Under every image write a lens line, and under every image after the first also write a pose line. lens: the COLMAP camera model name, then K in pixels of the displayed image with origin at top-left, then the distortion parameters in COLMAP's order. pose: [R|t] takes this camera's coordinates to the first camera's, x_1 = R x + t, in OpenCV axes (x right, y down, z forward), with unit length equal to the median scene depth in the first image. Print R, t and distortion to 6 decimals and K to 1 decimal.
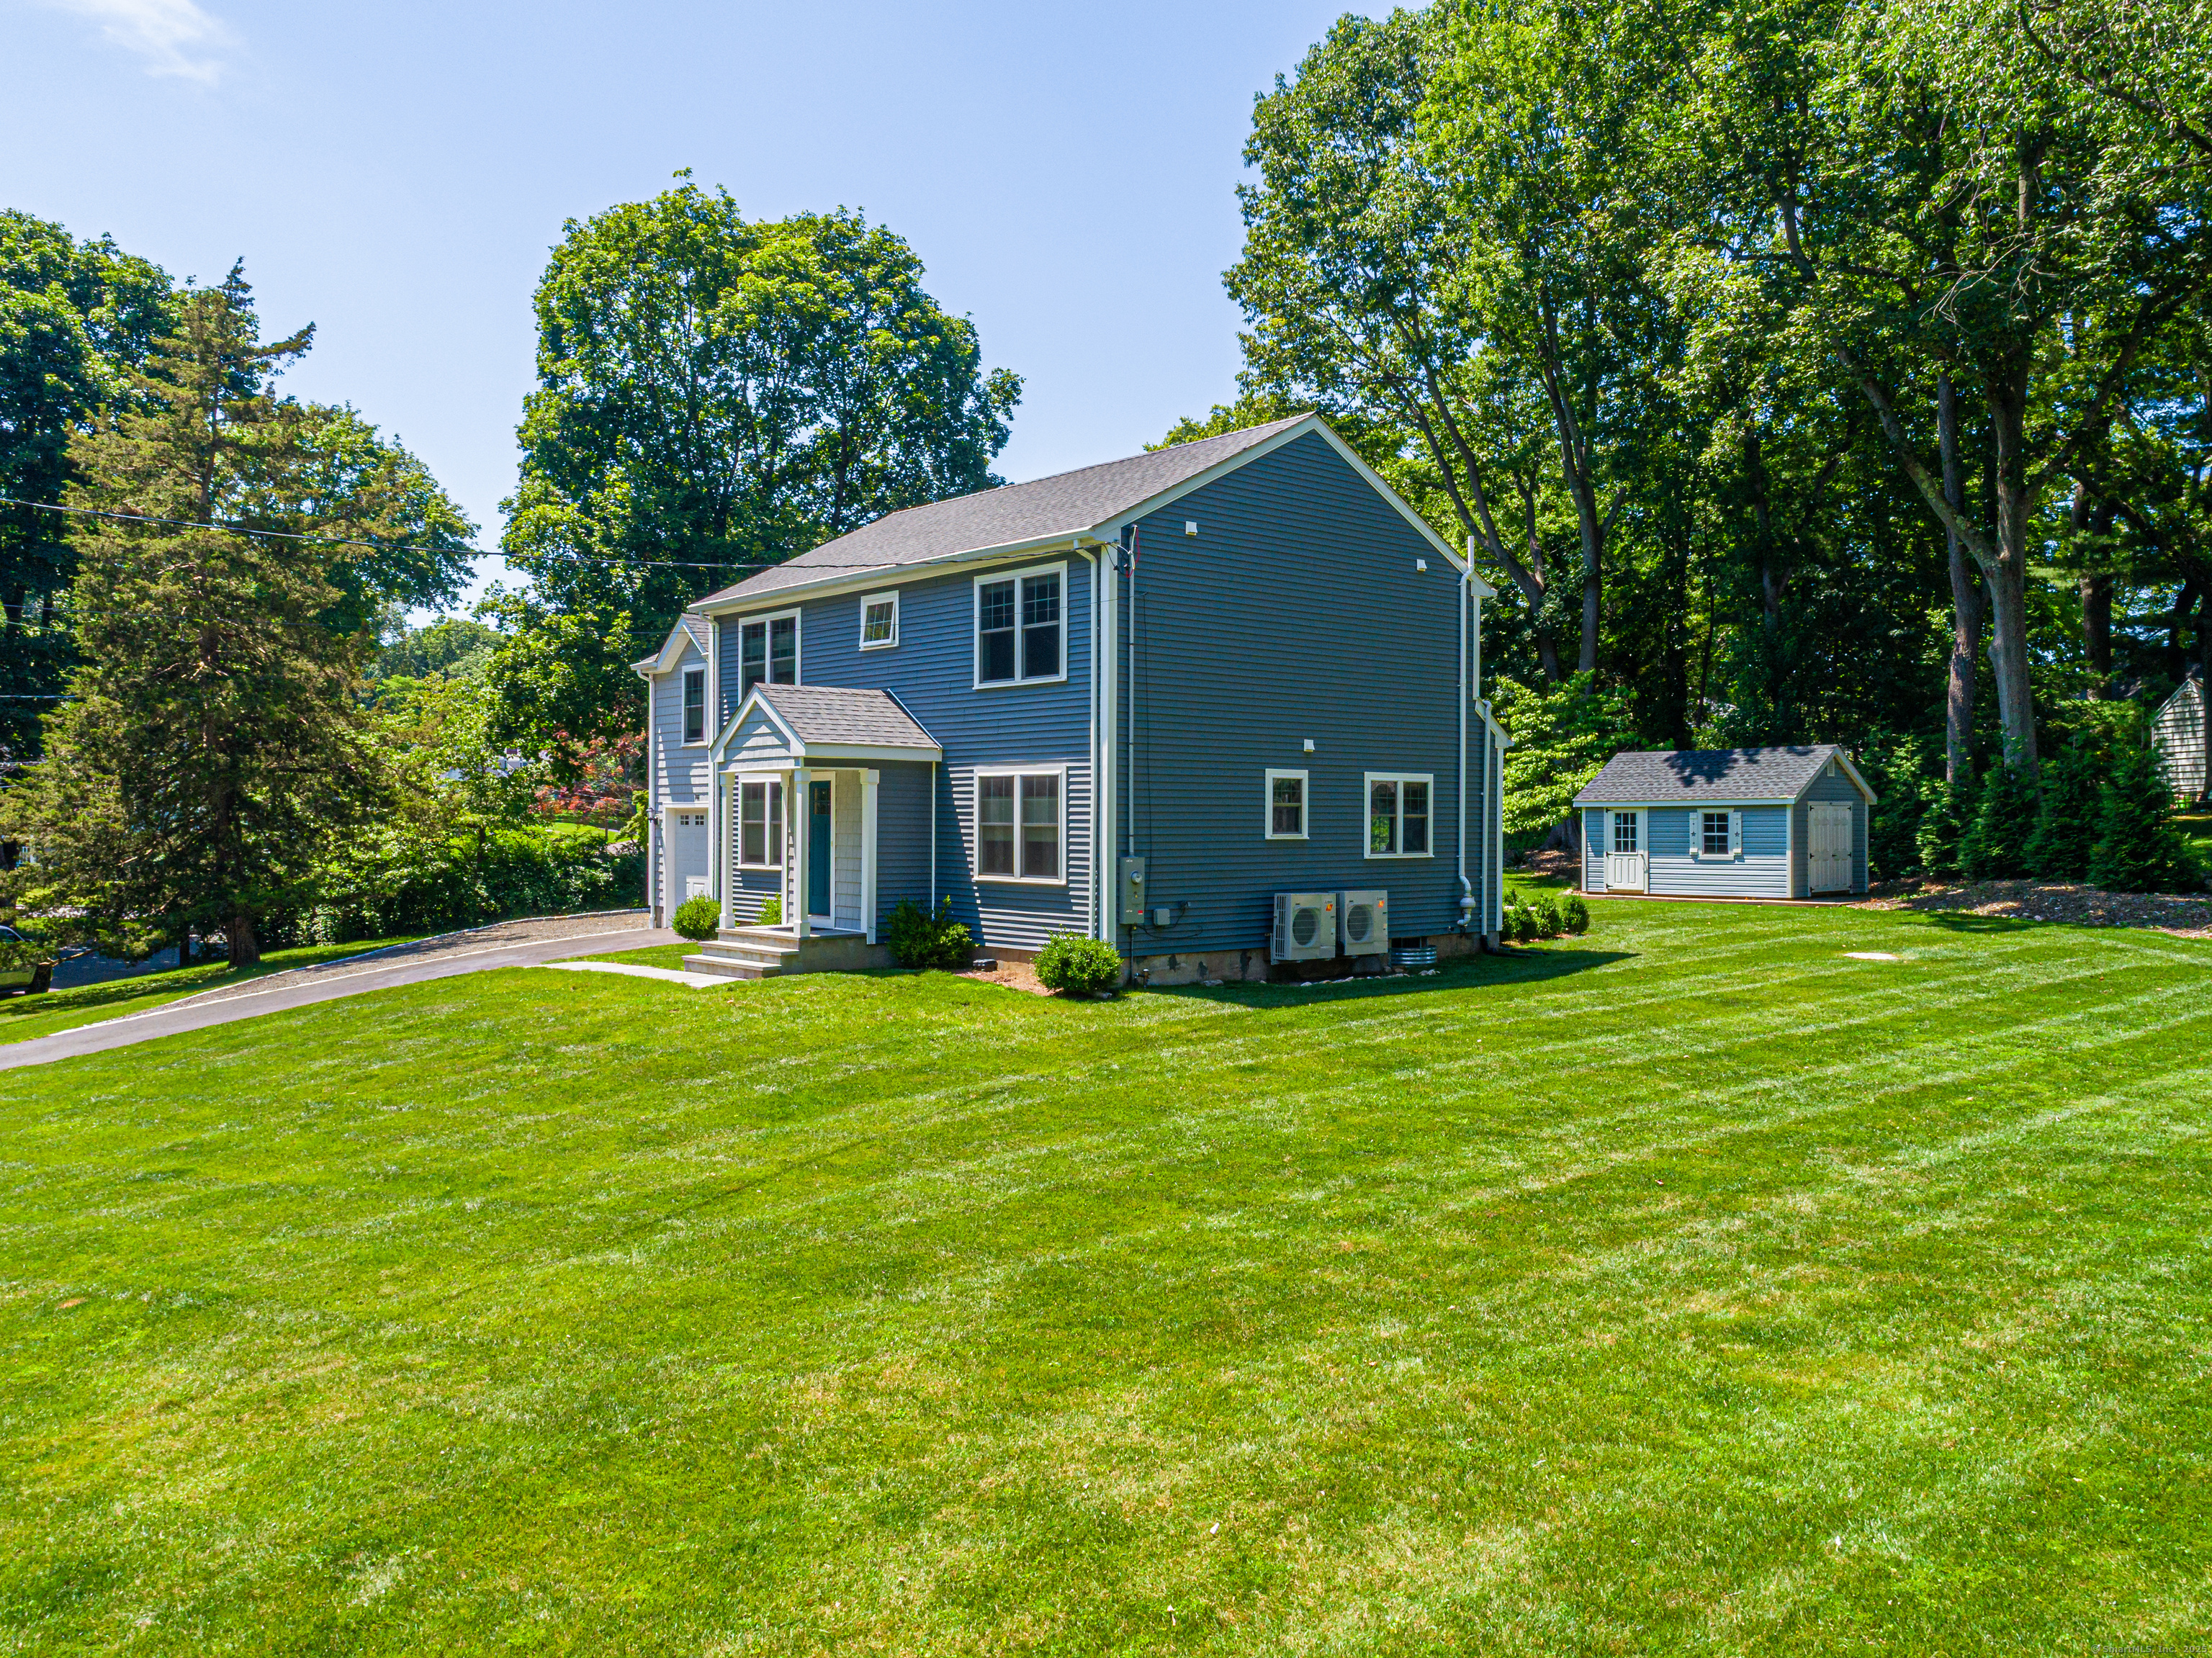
lens RADIAL K [[1654.8, 0, 1098.4], [0, 1654.8, 843.0], [0, 0, 1]] dist [-0.000552, 0.005110]
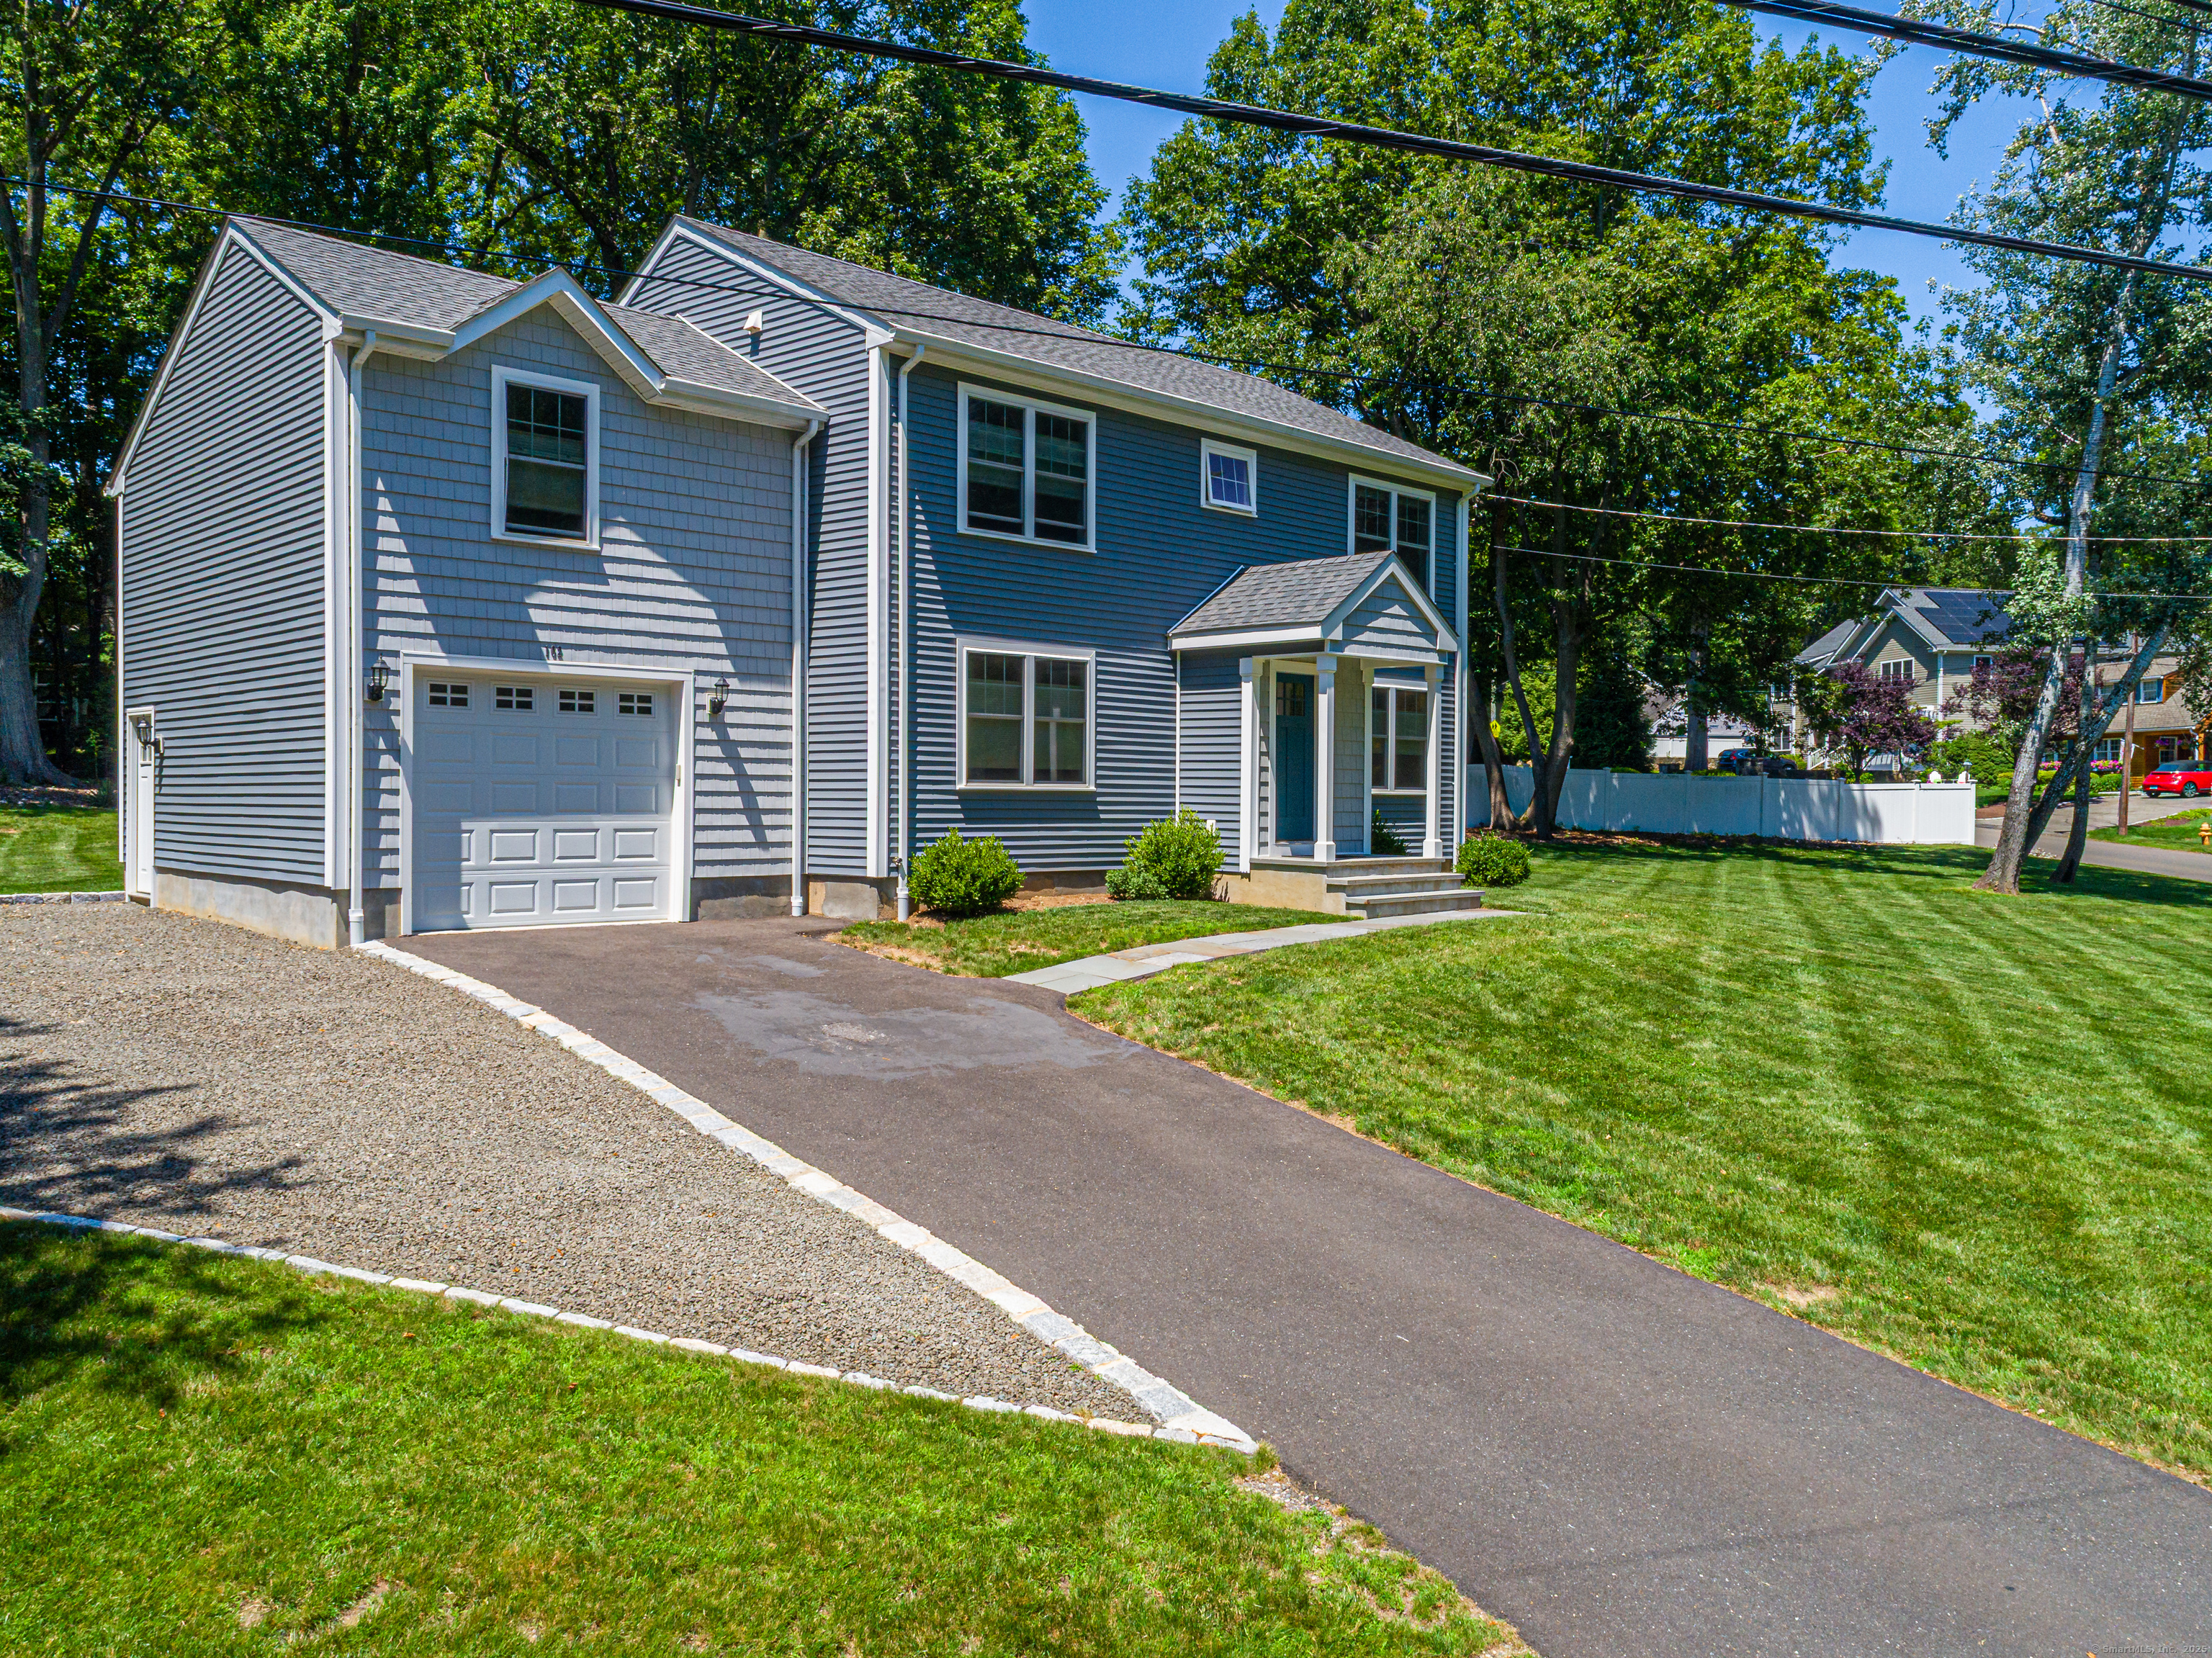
lens RADIAL K [[1654.8, 0, 1085.2], [0, 1654.8, 824.5], [0, 0, 1]] dist [-0.000552, 0.005110]
pose [[-0.049394, -0.023598, 0.998501, -1.029568], [0.005541, 0.999699, 0.023901, 0.016987], [-0.998764, 0.006713, -0.049249, 1.214867]]
